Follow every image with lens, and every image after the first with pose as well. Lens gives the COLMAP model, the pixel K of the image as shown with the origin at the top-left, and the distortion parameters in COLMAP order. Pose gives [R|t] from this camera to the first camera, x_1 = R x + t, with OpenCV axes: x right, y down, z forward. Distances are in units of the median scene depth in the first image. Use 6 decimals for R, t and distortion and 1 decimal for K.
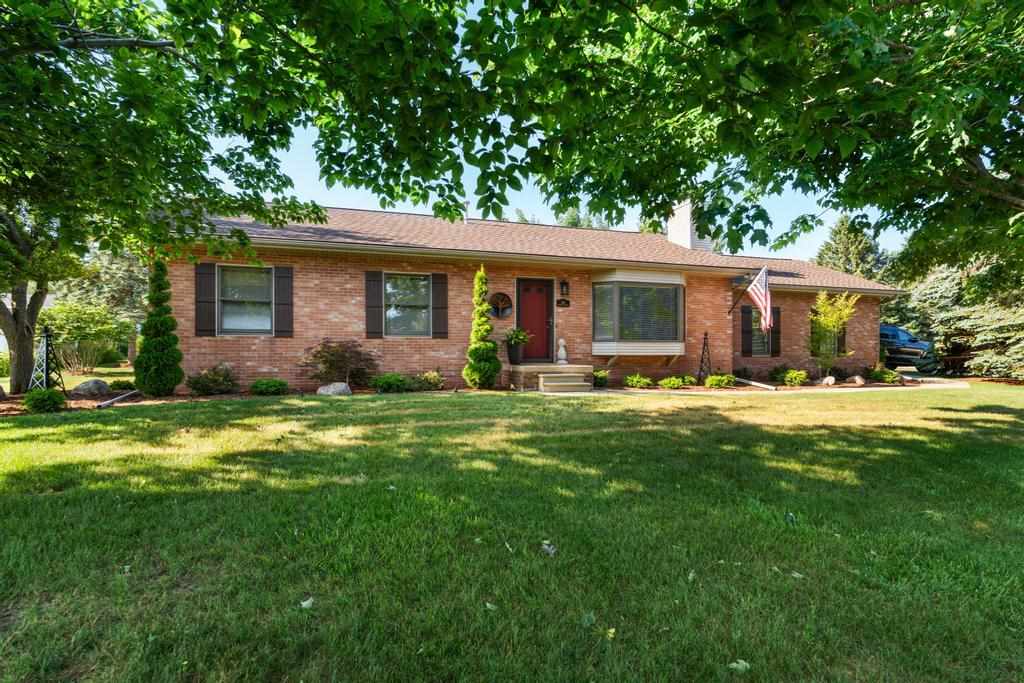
lens RADIAL K [[511.2, 0, 510.6], [0, 511.2, 348.2], [0, 0, 1]] dist [-0.007534, 0.003301]
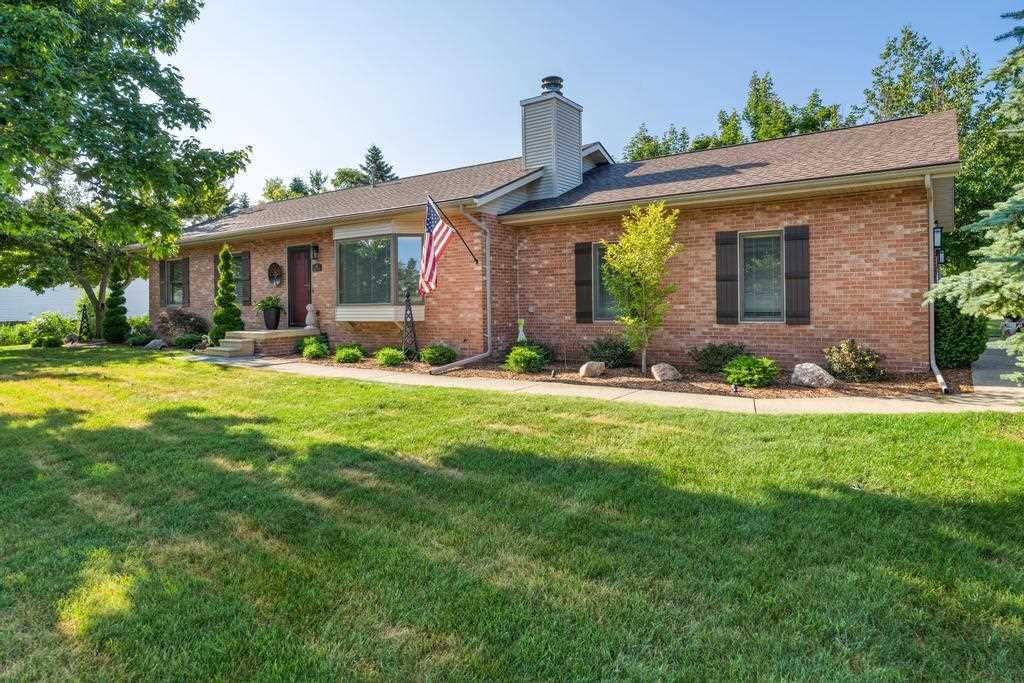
lens RADIAL K [[613.2, 0, 517.9], [0, 613.2, 292.5], [0, 0, 1]] dist [-0.003129, -0.001167]
pose [[0.601864, -0.026312, -0.798165, 1.274492], [0.016813, 0.999653, -0.020276, -0.009460], [0.798422, -0.001216, 0.602098, 0.600077]]
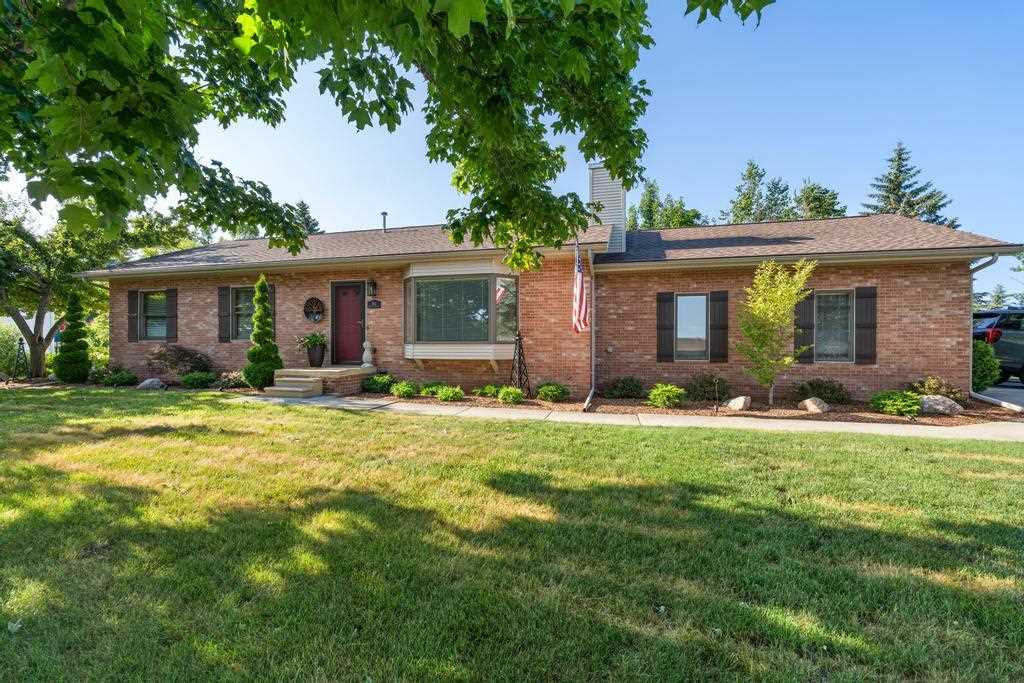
lens RADIAL K [[447.9, 0, 511.7], [0, 447.9, 347.0], [0, 0, 1]] dist [-0.006402, 0.001184]
pose [[0.838706, 0.000280, -0.544584, 0.784725], [0.001259, 0.999996, 0.002453, -0.009019], [0.544583, -0.002743, 0.838703, 0.430652]]
